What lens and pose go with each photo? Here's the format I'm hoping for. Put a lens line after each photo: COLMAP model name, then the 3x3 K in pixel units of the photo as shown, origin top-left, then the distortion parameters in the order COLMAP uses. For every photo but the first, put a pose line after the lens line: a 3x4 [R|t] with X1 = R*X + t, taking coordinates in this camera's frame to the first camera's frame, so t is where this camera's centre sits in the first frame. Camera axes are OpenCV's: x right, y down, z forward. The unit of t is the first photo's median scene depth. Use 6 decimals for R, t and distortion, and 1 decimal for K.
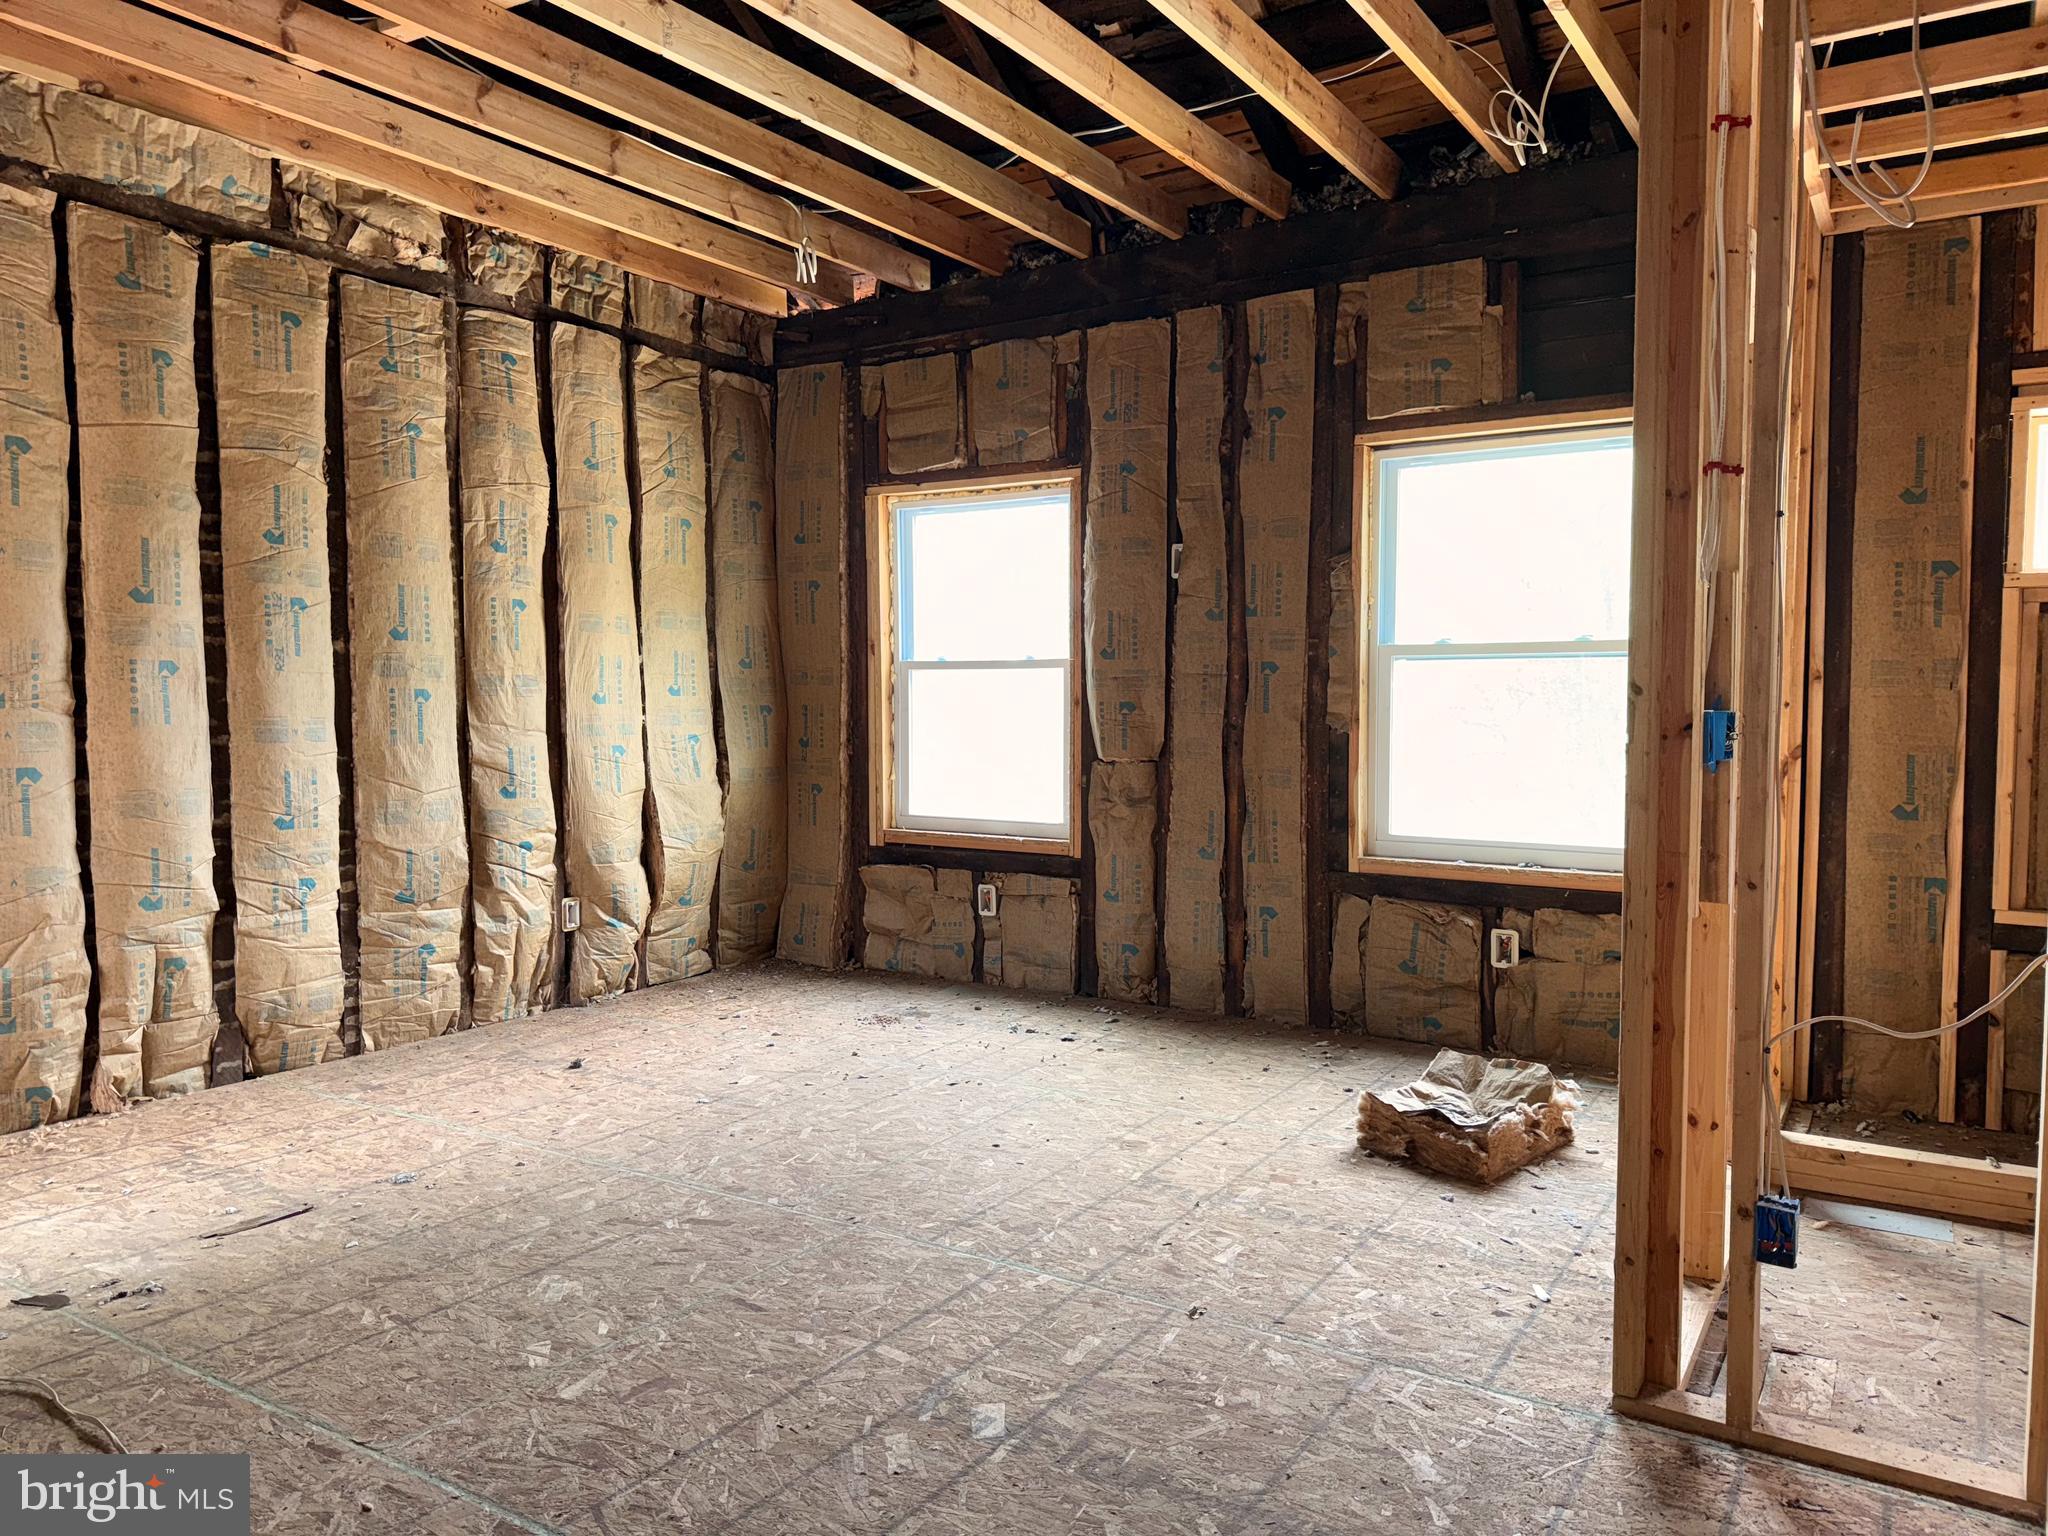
lens RADIAL K [[1439.2, 0, 1020.7], [0, 1439.2, 752.8], [0, 0, 1]] dist [0.044944, -0.049119]
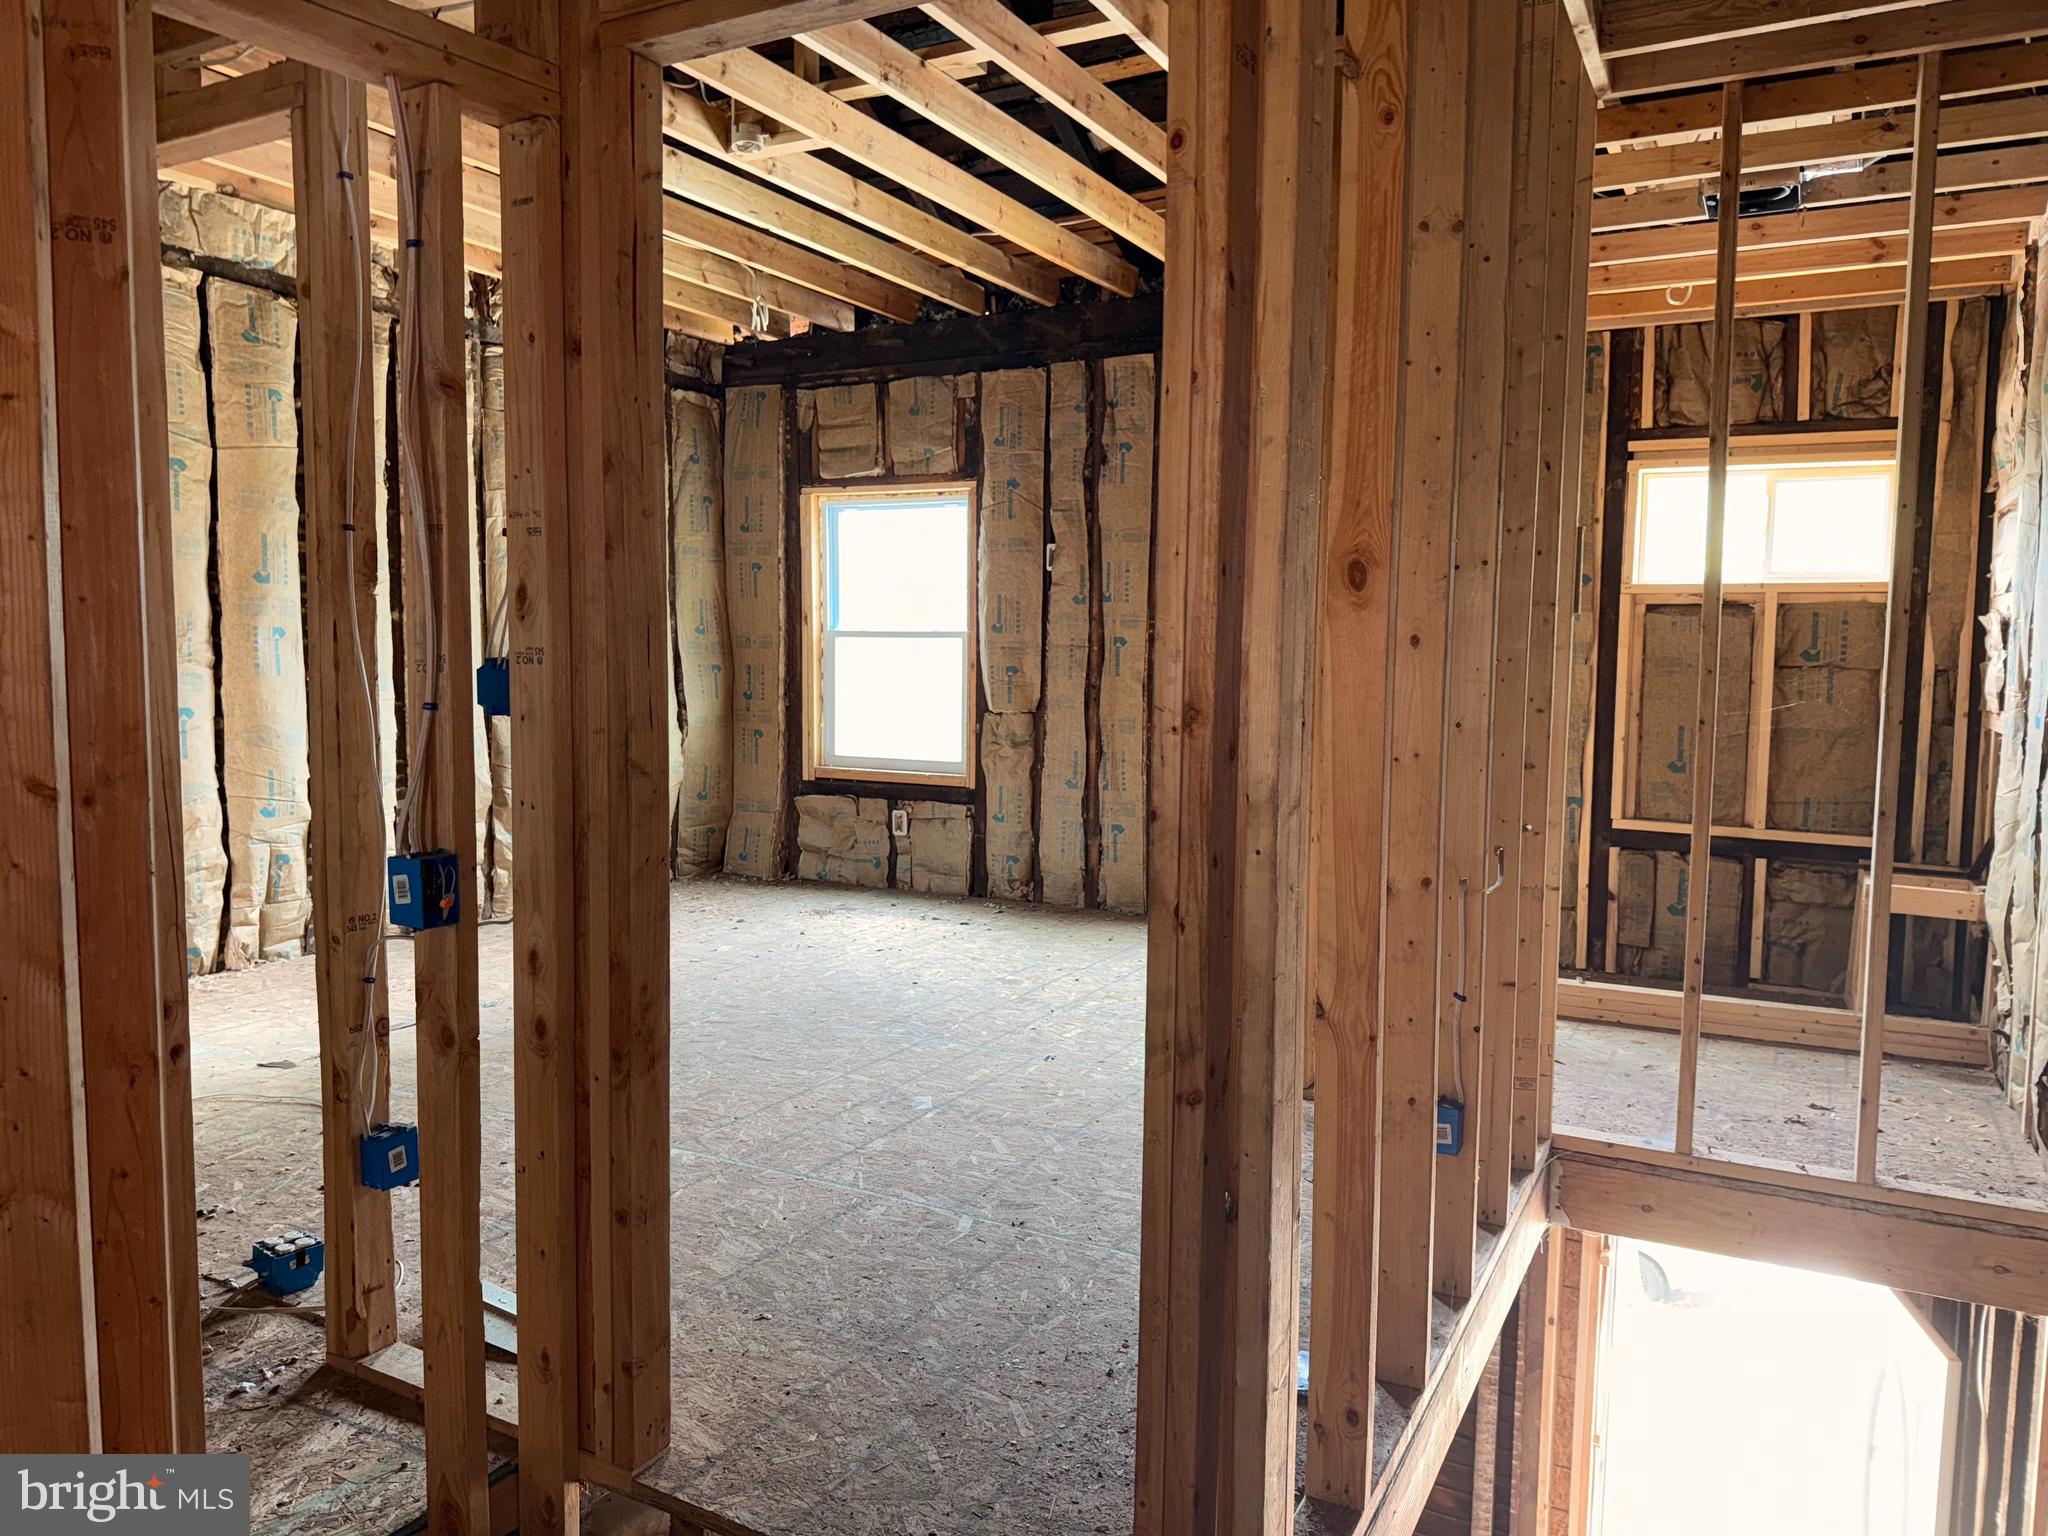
lens RADIAL K [[1439.2, 0, 1064.5], [0, 1439.2, 787.6], [0, 0, 1]] dist [0.044944, -0.049119]
pose [[0.994168, 0.002295, 0.107821, -0.020218], [-0.008039, 0.998569, 0.052872, 0.005425], [-0.107546, -0.053430, 0.992763, -0.335902]]
